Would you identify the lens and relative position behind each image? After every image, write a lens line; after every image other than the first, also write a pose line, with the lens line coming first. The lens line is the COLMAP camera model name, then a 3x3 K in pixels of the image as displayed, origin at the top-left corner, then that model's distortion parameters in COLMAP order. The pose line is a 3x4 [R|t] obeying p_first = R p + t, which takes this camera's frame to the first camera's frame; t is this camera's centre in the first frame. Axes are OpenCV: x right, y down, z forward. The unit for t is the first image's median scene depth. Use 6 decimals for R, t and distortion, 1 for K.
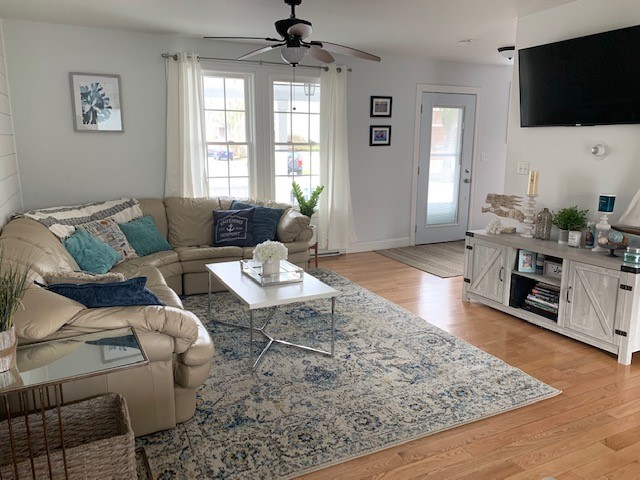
lens RADIAL K [[486.5, 0, 315.0], [0, 486.5, 236.3], [0, 0, 1]] dist [0.045543, -0.056960]
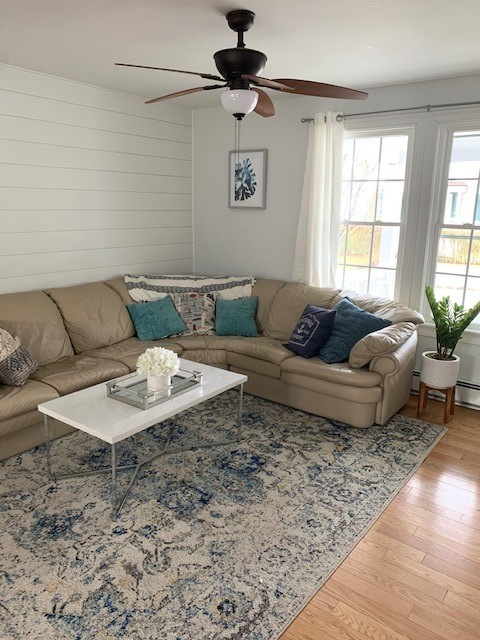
lens RADIAL K [[486.5, 0, 238.1], [0, 486.5, 315.7], [0, 0, 1]] dist [0.045543, -0.056960]
pose [[0.459746, 0.202912, -0.864558, 0.543471], [-0.187640, 0.973762, 0.128760, -0.142408], [0.868001, 0.103029, 0.485757, 0.600920]]
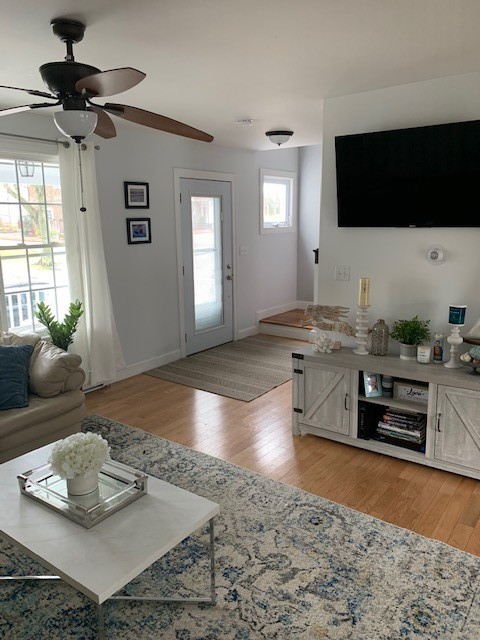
lens RADIAL K [[486.5, 0, 241.7], [0, 486.5, 317.0], [0, 0, 1]] dist [0.045543, -0.056960]
pose [[0.884676, -0.105494, 0.454114, -0.143070], [0.102129, 0.994256, 0.032013, -0.111145], [-0.454882, 0.018057, 0.890368, 0.315804]]
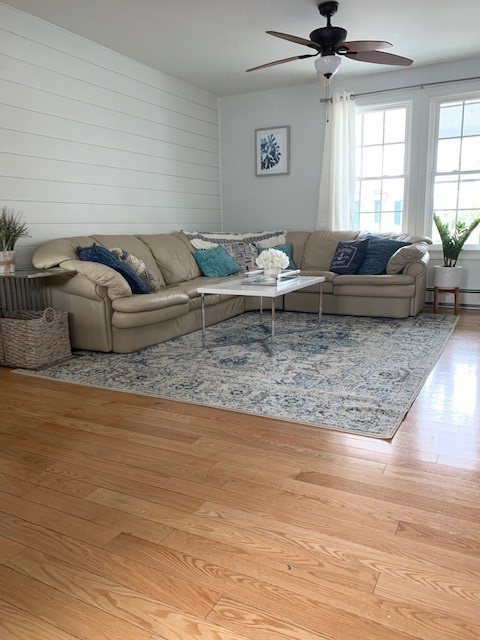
lens RADIAL K [[486.5, 0, 241.3], [0, 486.5, 318.6], [0, 0, 1]] dist [0.045543, -0.056960]
pose [[0.597344, 0.133916, -0.790725, 0.620393], [-0.133875, 0.988776, 0.066323, 0.083973], [0.790732, 0.066240, 0.608568, 0.248579]]
